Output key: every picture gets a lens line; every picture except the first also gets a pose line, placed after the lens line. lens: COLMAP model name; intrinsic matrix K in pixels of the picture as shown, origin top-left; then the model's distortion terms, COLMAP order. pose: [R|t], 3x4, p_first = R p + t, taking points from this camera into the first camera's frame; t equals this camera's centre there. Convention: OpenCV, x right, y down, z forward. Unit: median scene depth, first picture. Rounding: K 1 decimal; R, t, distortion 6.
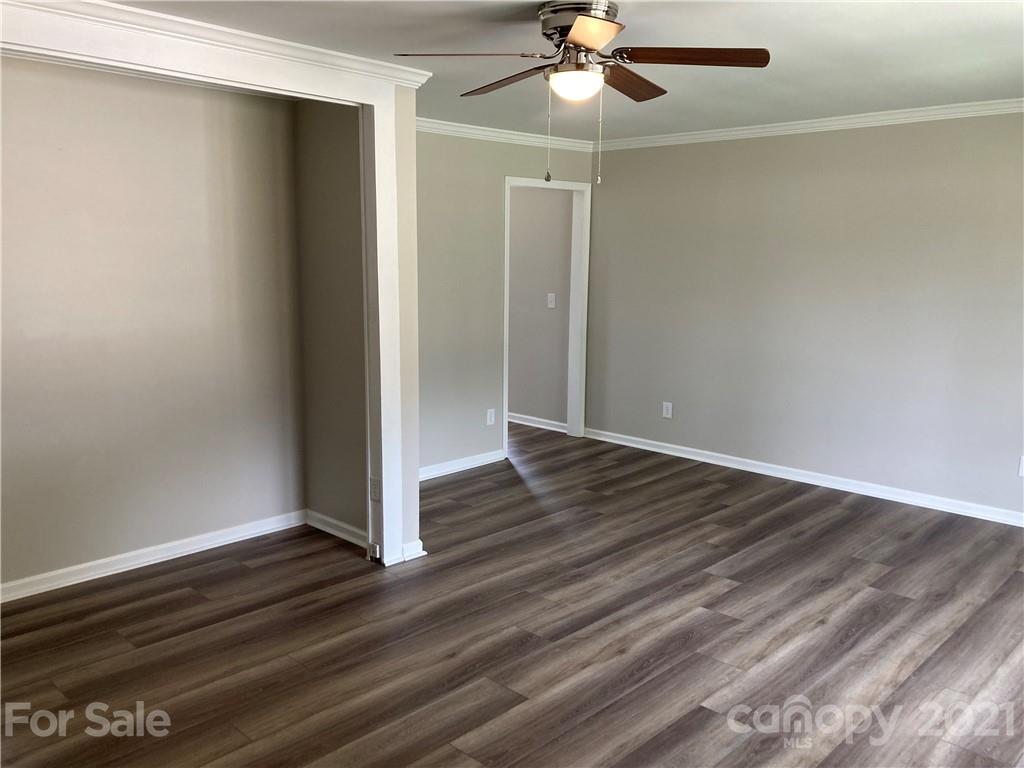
lens RADIAL K [[829.2, 0, 512.0], [0, 829.2, 384.0], [0, 0, 1]] dist [-0.000763, -0.003073]
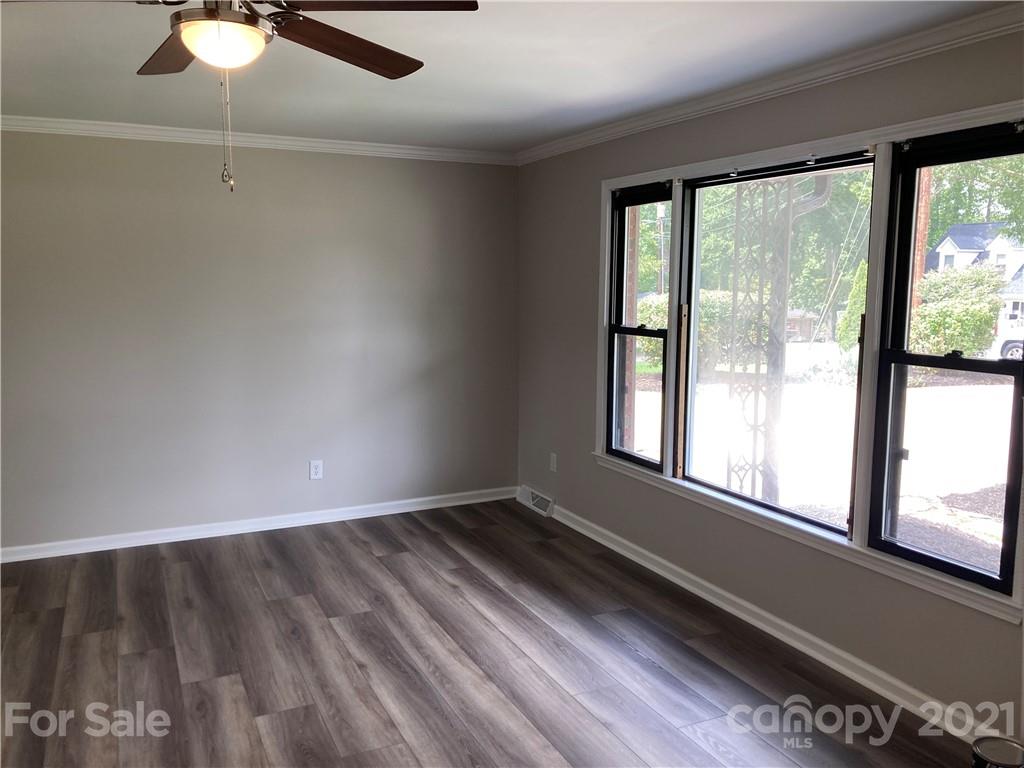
lens RADIAL K [[829.2, 0, 512.0], [0, 829.2, 384.0], [0, 0, 1]] dist [-0.000763, -0.003073]
pose [[0.362659, -0.128564, 0.923011, -0.368899], [0.152145, 0.985318, 0.077463, -0.073521], [-0.919418, 0.112338, 0.376895, 0.406146]]
